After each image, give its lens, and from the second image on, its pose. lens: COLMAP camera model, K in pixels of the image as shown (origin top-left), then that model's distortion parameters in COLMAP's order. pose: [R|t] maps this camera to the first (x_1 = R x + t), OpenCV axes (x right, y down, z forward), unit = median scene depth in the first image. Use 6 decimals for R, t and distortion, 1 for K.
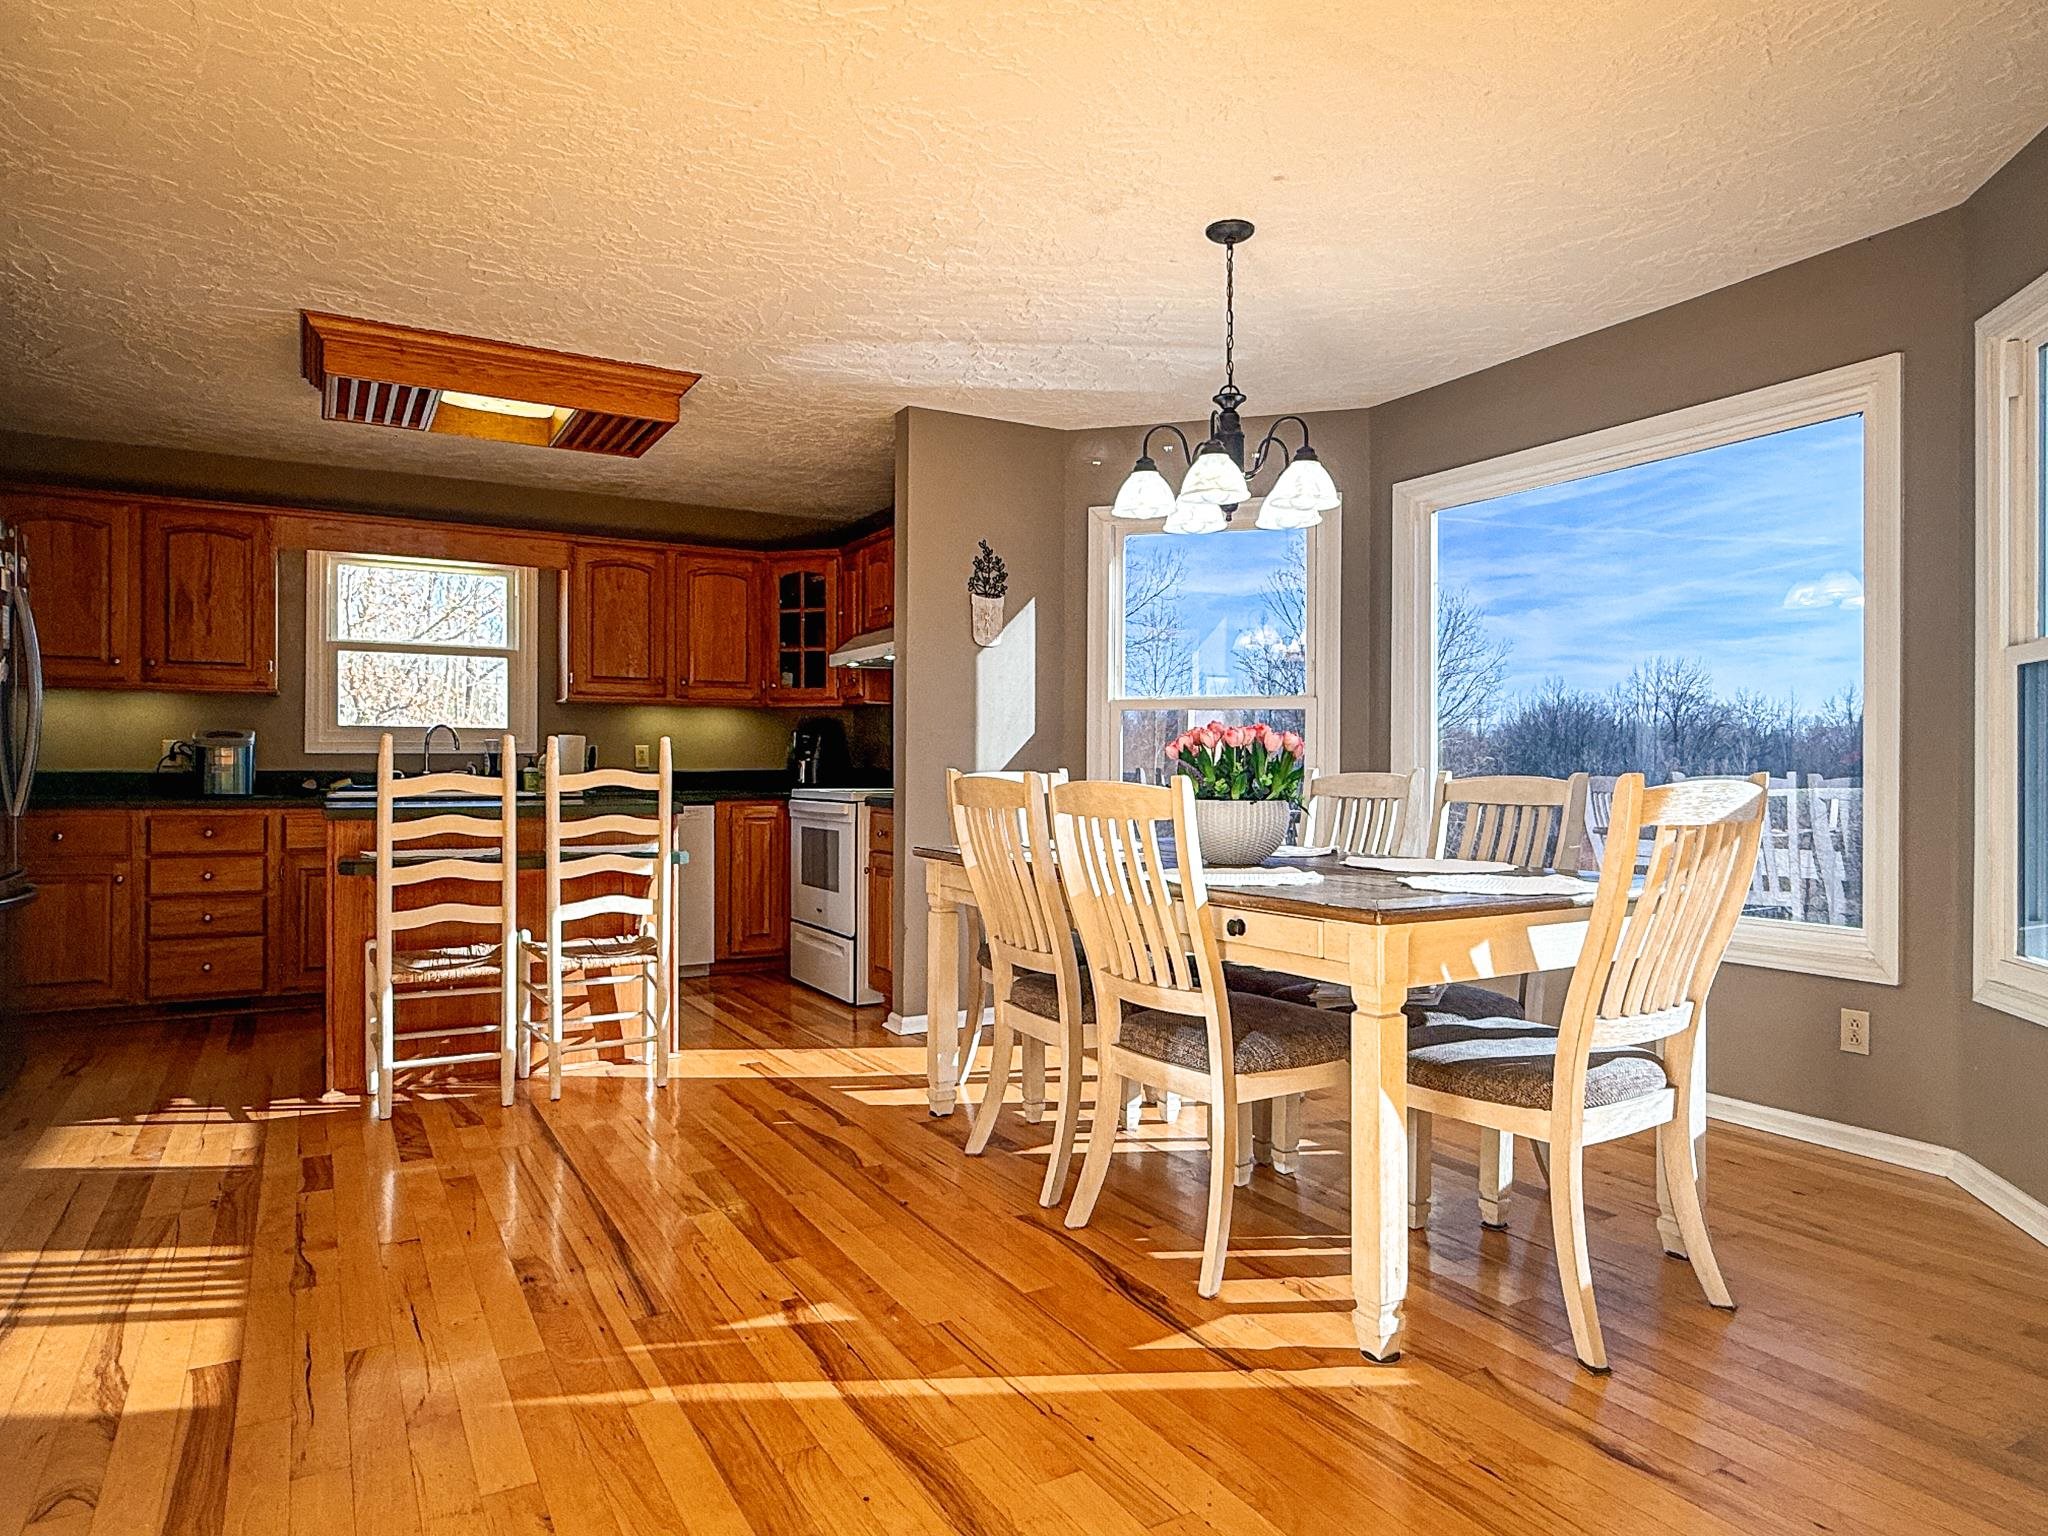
lens RADIAL K [[1254.4, 0, 1025.9], [0, 1254.4, 779.5], [0, 0, 1]] dist [0.001046, 0.000016]
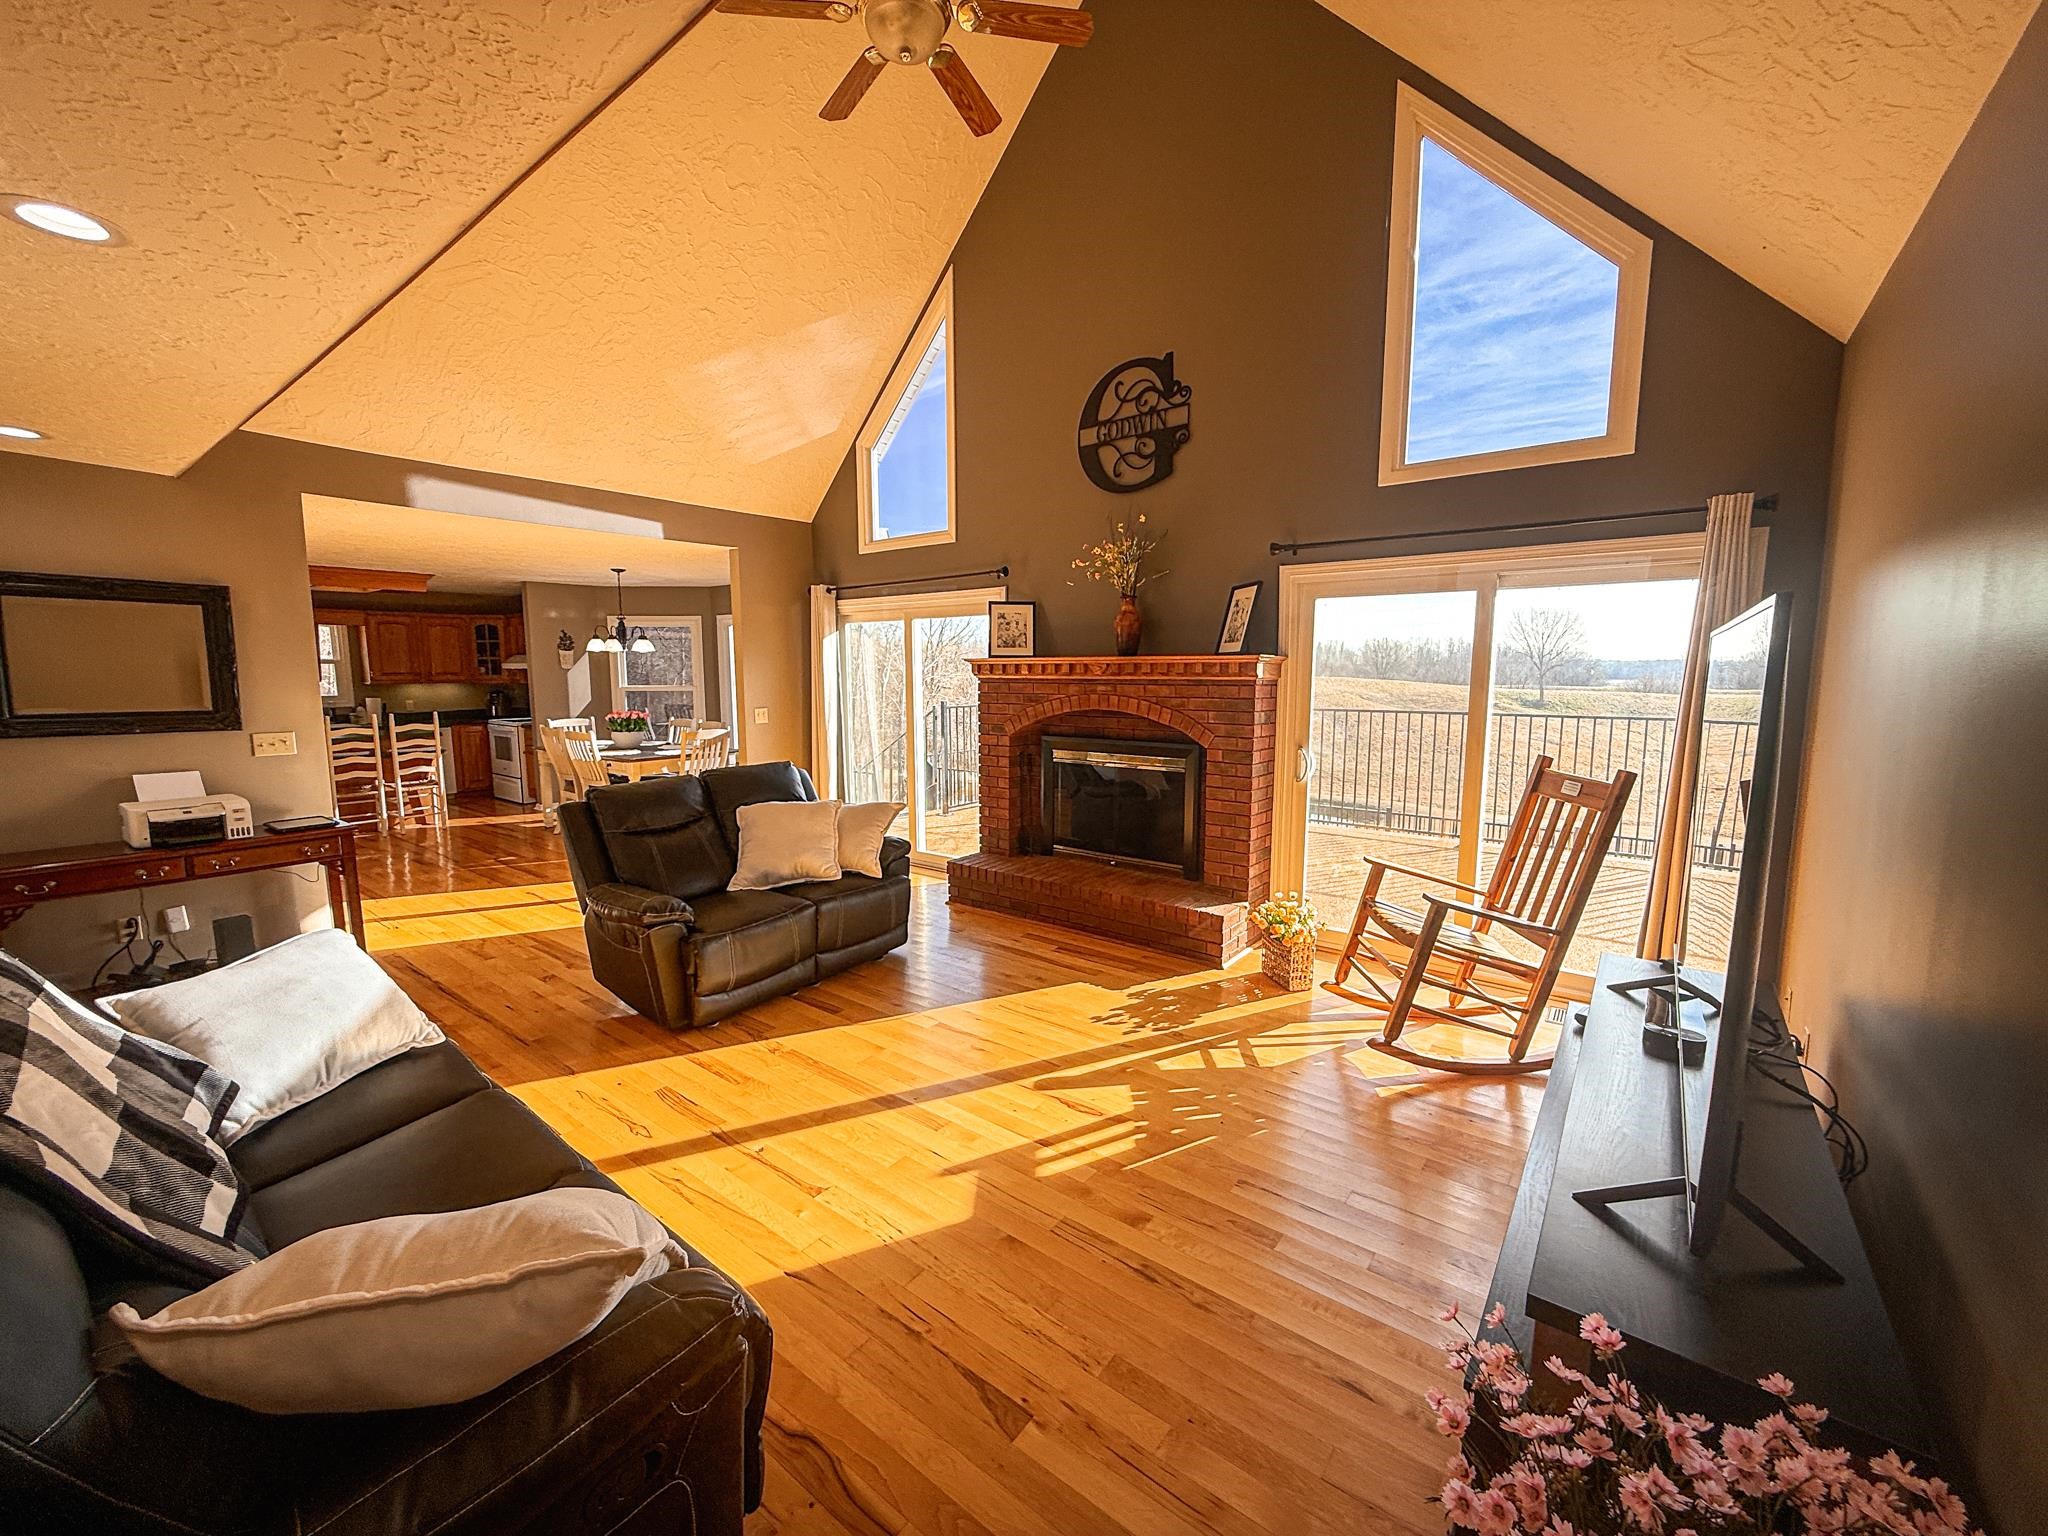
lens RADIAL K [[813.5, 0, 1021.9], [0, 813.5, 778.8], [0, 0, 1]] dist [-0.001453, 0.000103]
pose [[0.925624, -0.051295, 0.374953, 0.208503], [0.003000, 0.991735, 0.128268, -0.093475], [-0.378433, -0.117603, 0.918127, -1.020524]]
